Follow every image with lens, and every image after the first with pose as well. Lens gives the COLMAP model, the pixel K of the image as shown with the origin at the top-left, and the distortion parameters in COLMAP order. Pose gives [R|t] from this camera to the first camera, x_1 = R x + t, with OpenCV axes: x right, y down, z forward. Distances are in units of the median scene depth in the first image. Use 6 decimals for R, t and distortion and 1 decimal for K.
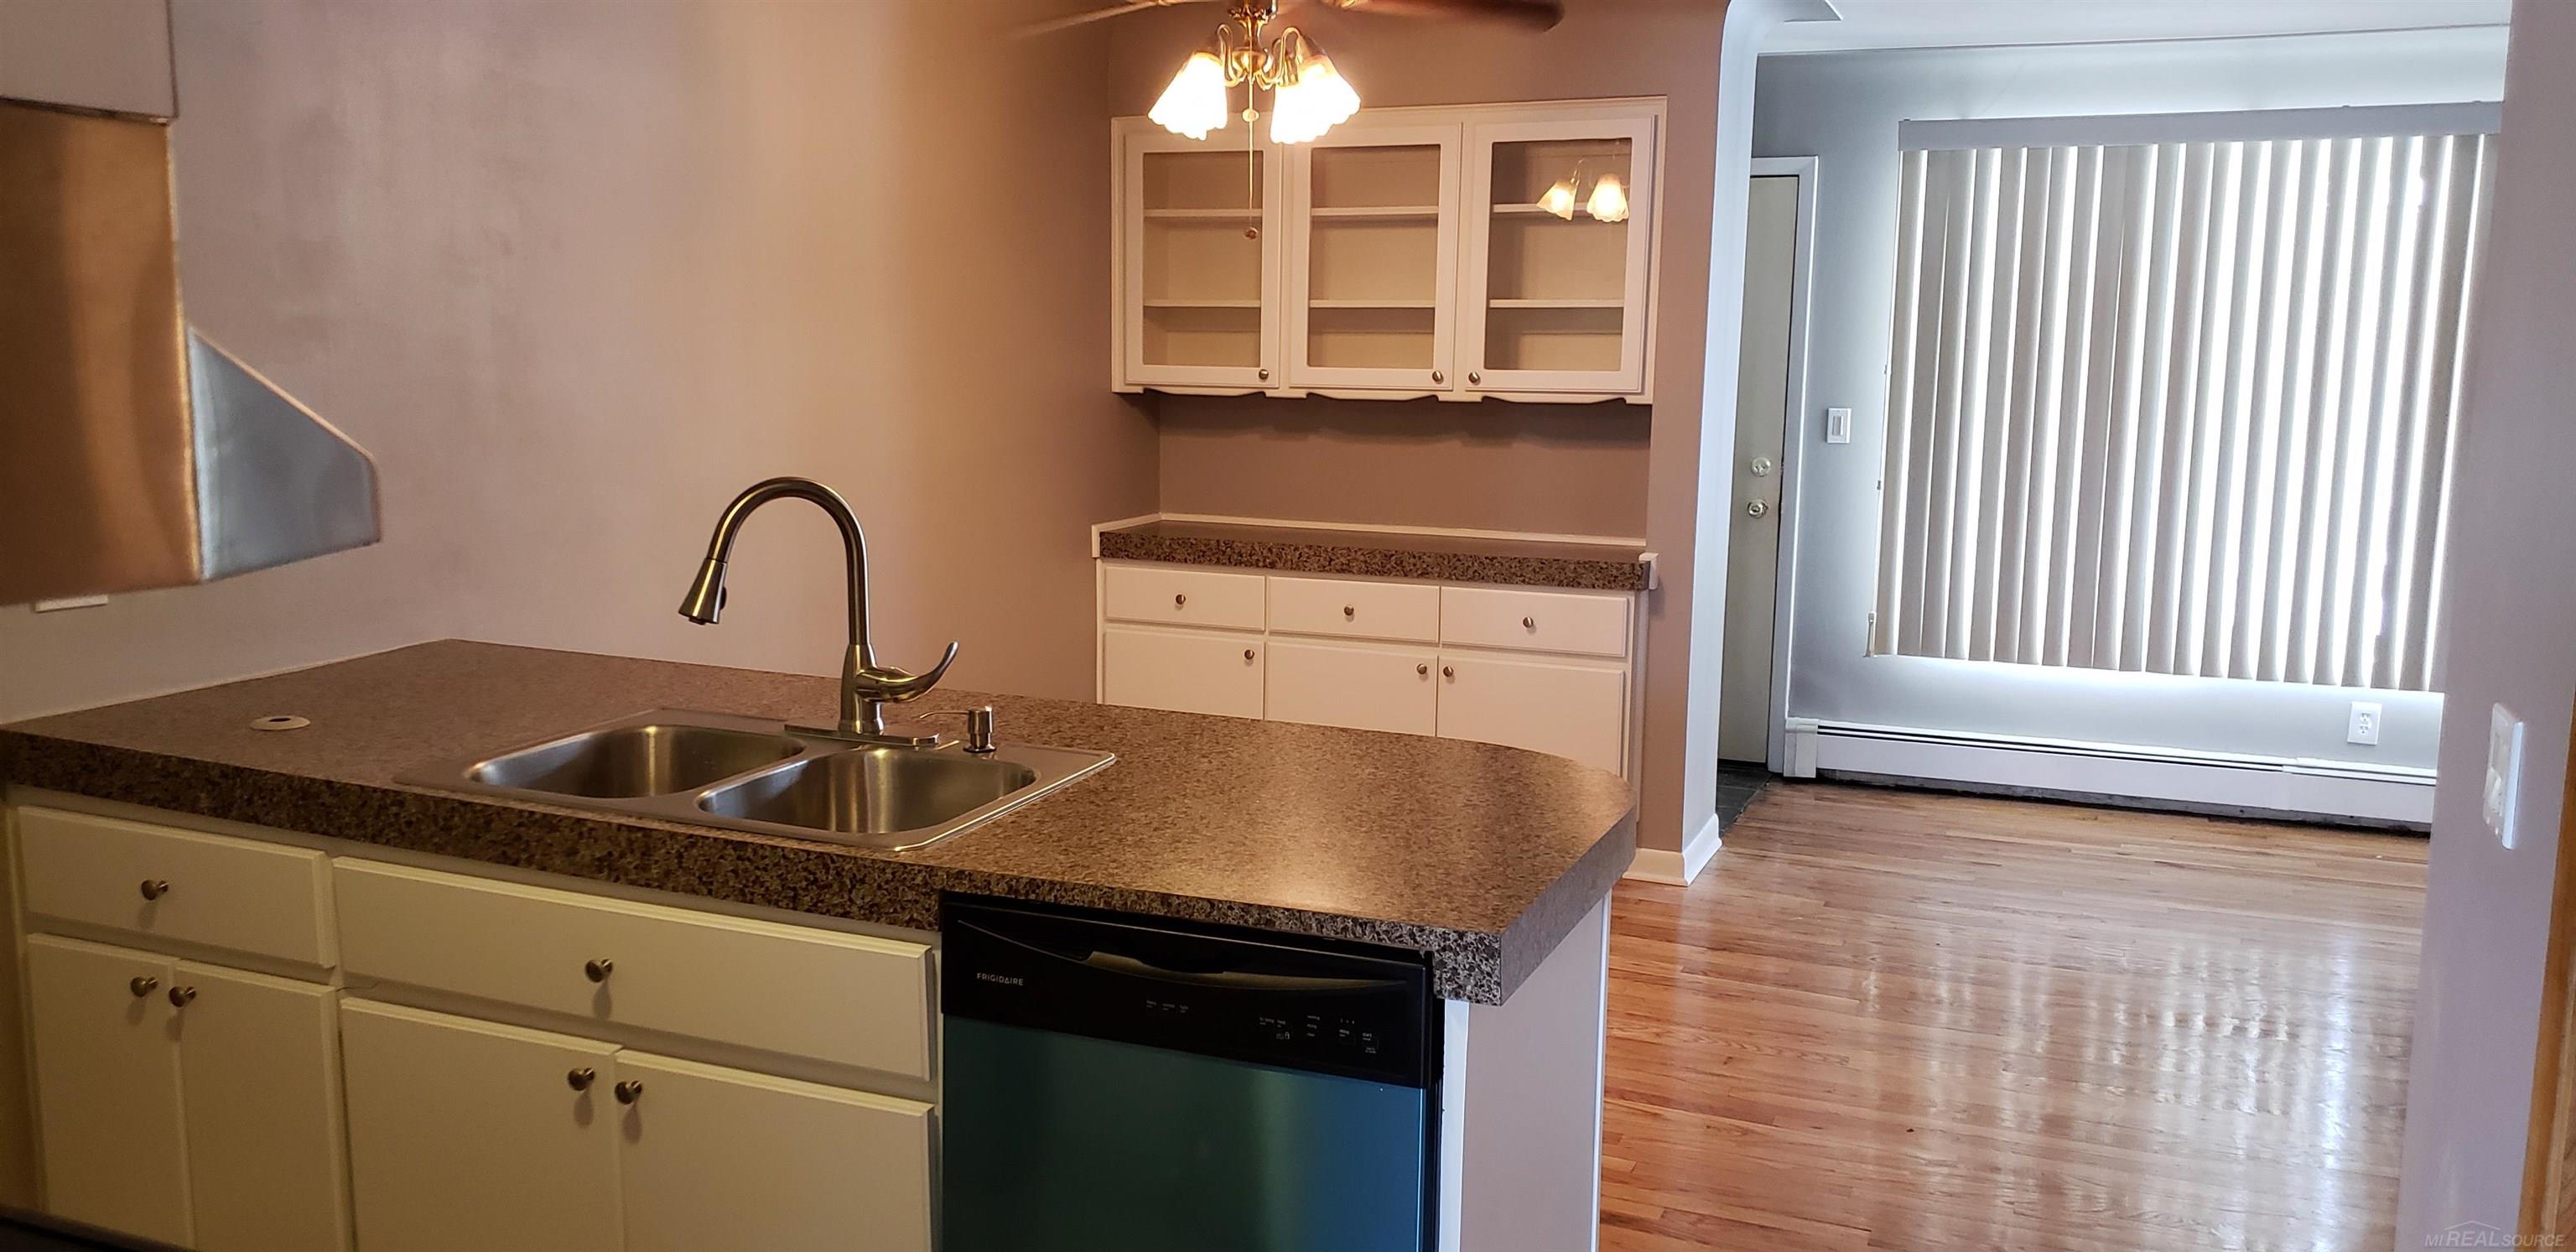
lens RADIAL K [[2126.1, 0, 1235.6], [0, 2126.1, 668.2], [0, 0, 1]] dist [0.228090, -0.500528]
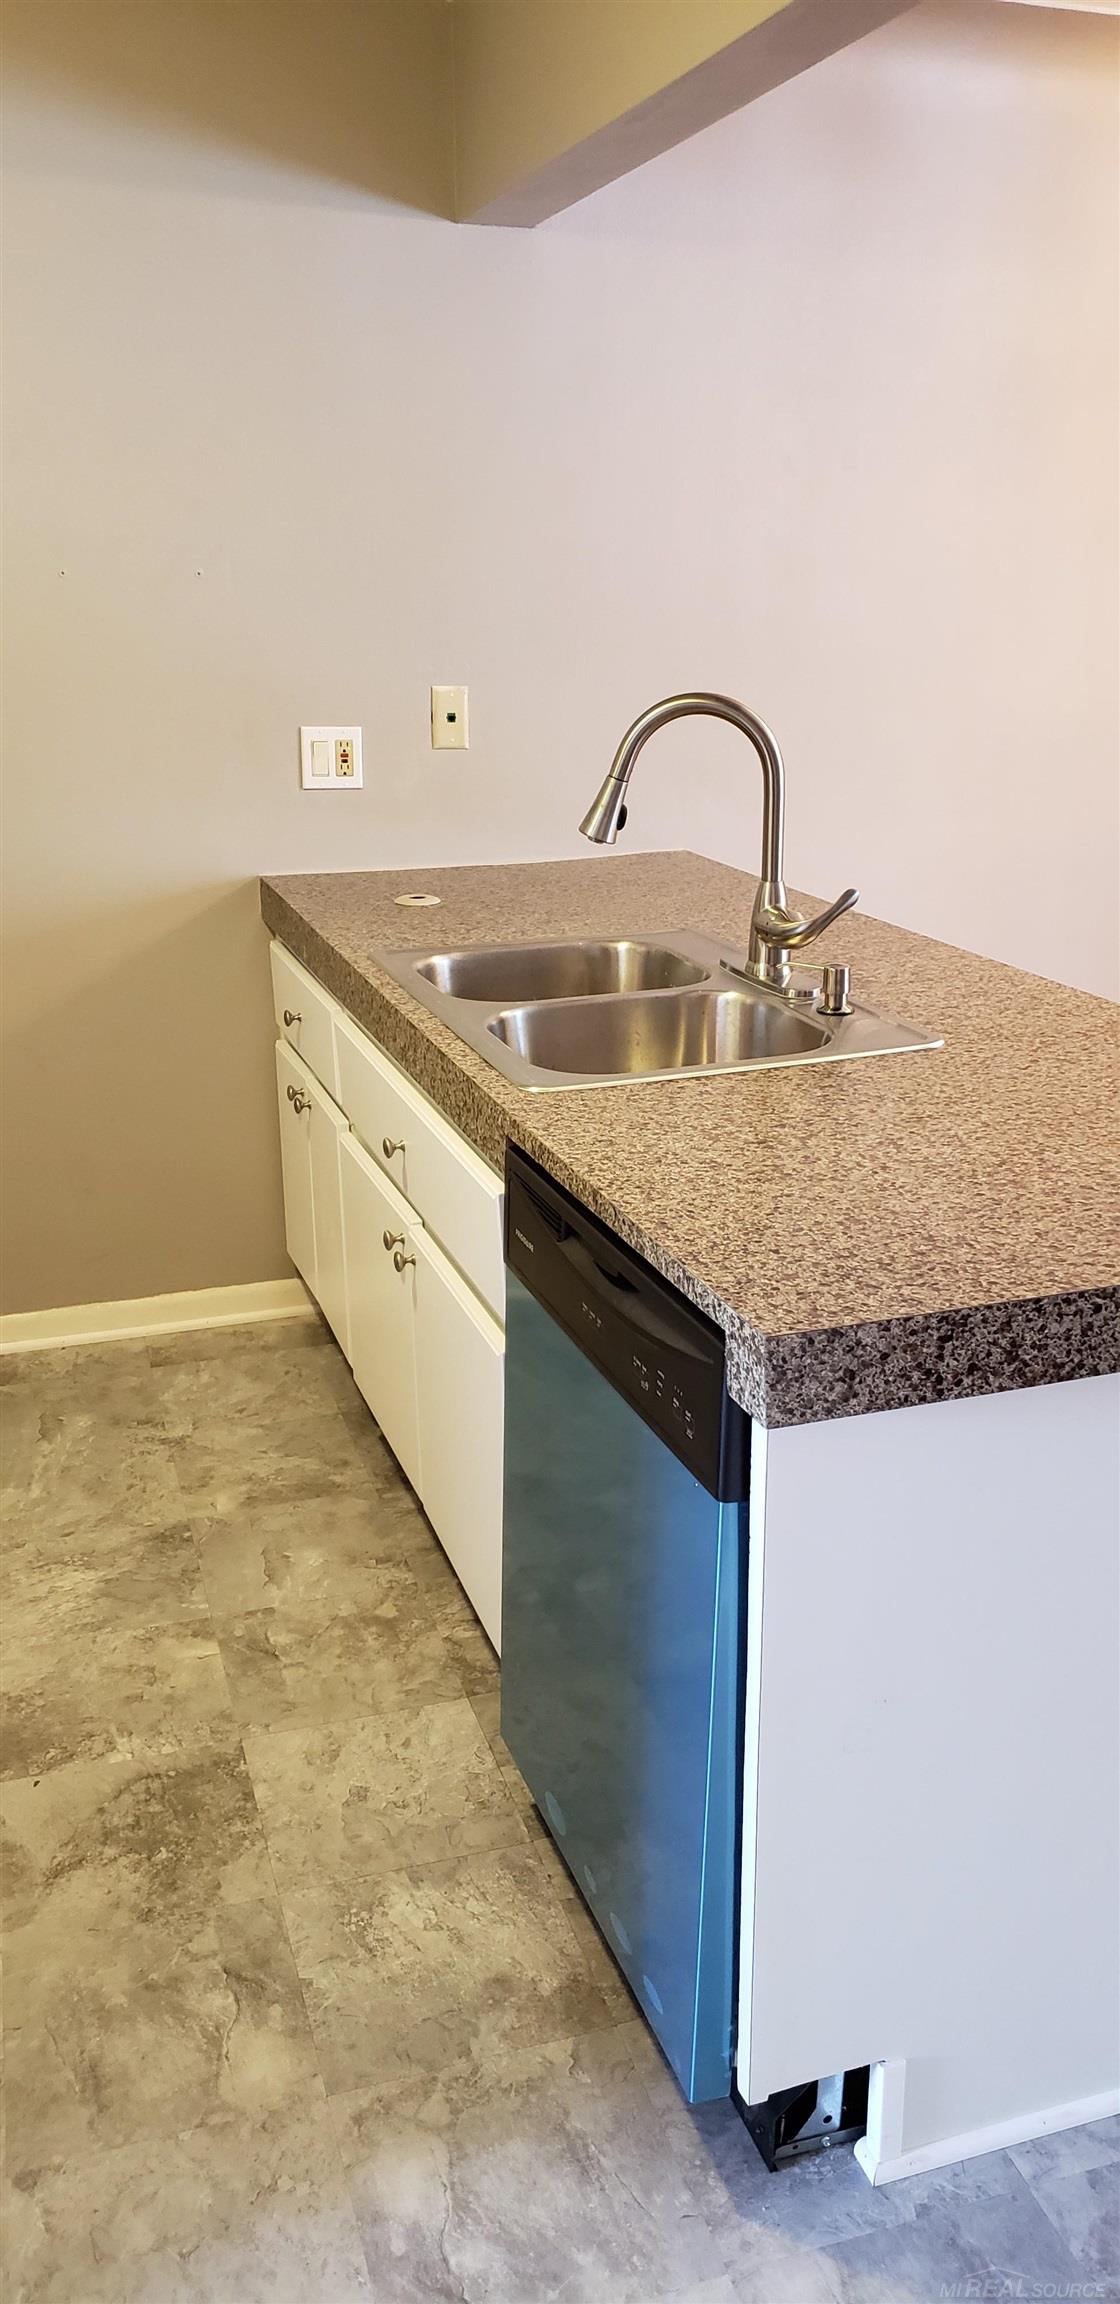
lens RADIAL K [[1868.2, 0, 604.8], [0, 1868.2, 1133.3], [0, 0, 1]] dist [-0.001041, 0.038562]
pose [[0.672398, 0.200332, -0.712564, 0.167381], [-0.118974, 0.979412, 0.163087, -0.012633], [0.730565, -0.024883, 0.682389, 0.170298]]
